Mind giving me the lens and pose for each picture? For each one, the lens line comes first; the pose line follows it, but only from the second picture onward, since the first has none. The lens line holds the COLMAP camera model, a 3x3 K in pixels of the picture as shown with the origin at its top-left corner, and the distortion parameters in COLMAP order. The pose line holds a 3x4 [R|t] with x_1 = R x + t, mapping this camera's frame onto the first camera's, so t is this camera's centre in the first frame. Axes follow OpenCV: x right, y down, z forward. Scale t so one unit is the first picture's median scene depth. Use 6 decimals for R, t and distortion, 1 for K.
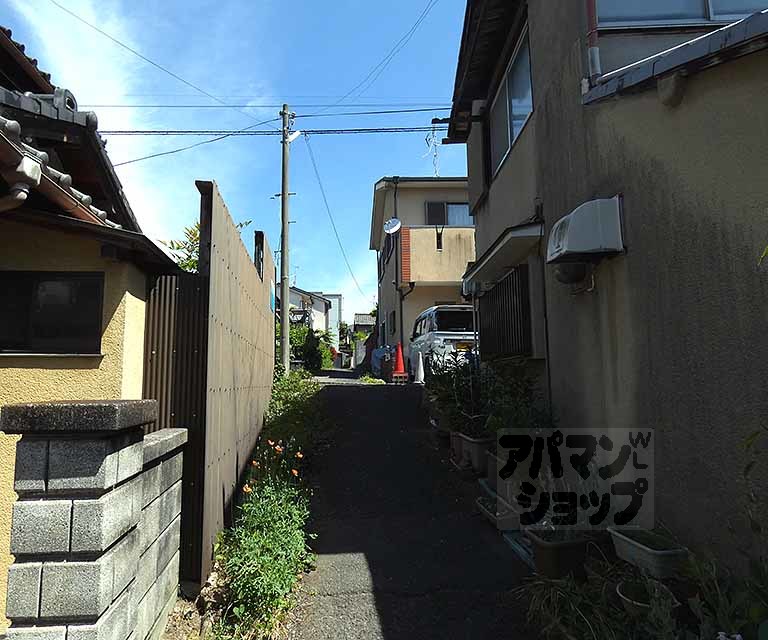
lens RADIAL K [[510.6, 0, 344.3], [0, 510.6, 315.0], [0, 0, 1]] dist [-0.006720, -0.002641]
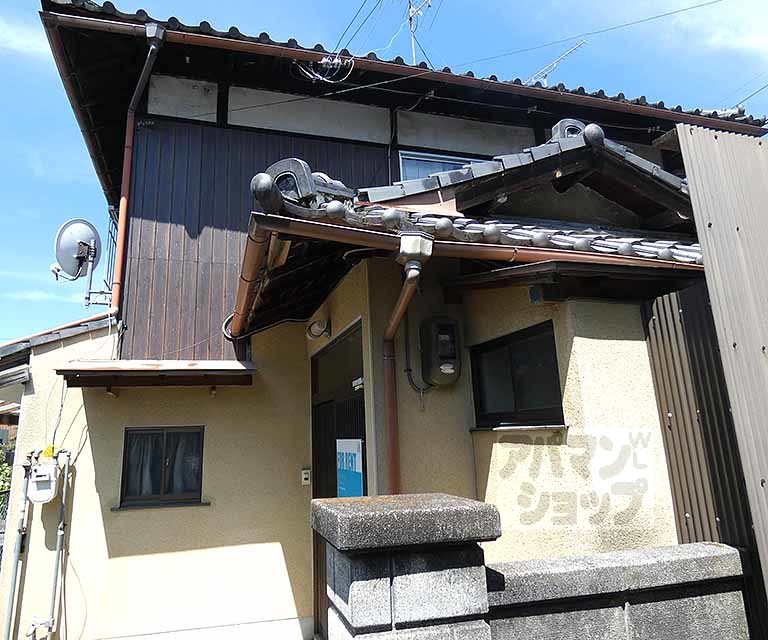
lens RADIAL K [[510.6, 0, 344.3], [0, 510.6, 315.0], [0, 0, 1]] dist [-0.006720, -0.002641]
pose [[0.182873, -0.227526, -0.956446, 0.237990], [0.148591, 0.968073, -0.201881, 0.022386], [0.971843, -0.105201, 0.210842, 0.547614]]
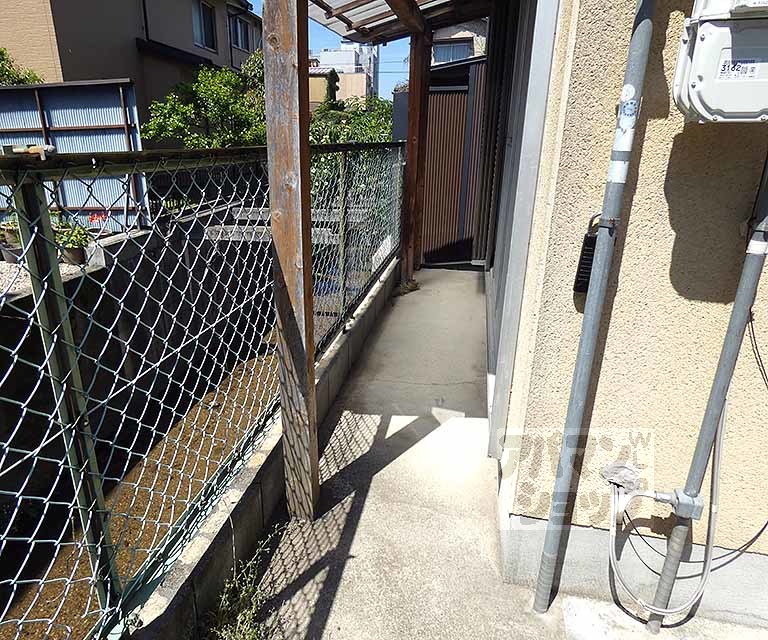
lens RADIAL K [[510.6, 0, 344.3], [0, 510.6, 315.0], [0, 0, 1]] dist [-0.006720, -0.002641]
pose [[-0.310183, 0.324902, -0.893435, -0.929097], [0.123659, 0.945593, 0.300937, 0.101782], [0.942600, -0.017136, -0.333483, -0.130997]]
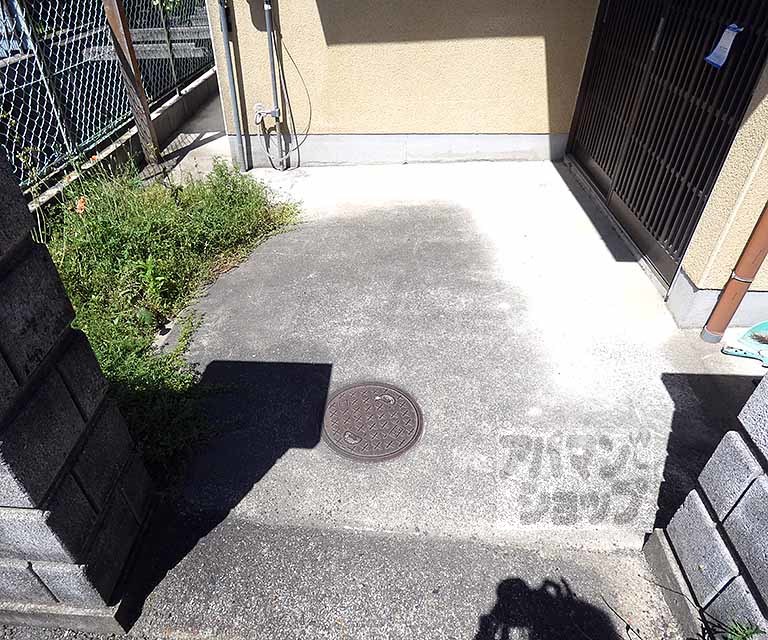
lens RADIAL K [[510.6, 0, 344.3], [0, 510.6, 315.0], [0, 0, 1]] dist [-0.006720, -0.002641]
pose [[-0.142282, 0.603337, -0.784691, -0.118800], [0.153576, 0.796613, 0.584656, 0.113503], [0.977840, -0.037324, -0.206002, 0.391573]]
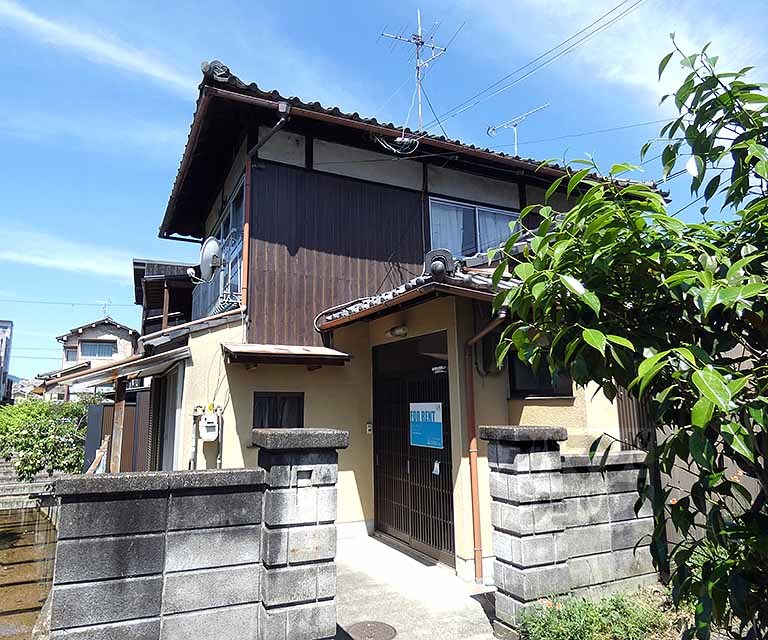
lens RADIAL K [[510.6, 0, 344.3], [0, 510.6, 315.0], [0, 0, 1]] dist [-0.006720, -0.002641]
pose [[0.341395, -0.162486, -0.925769, 0.779996], [0.117512, 0.984595, -0.129476, -0.050490], [0.932545, -0.064587, 0.355230, -0.188979]]
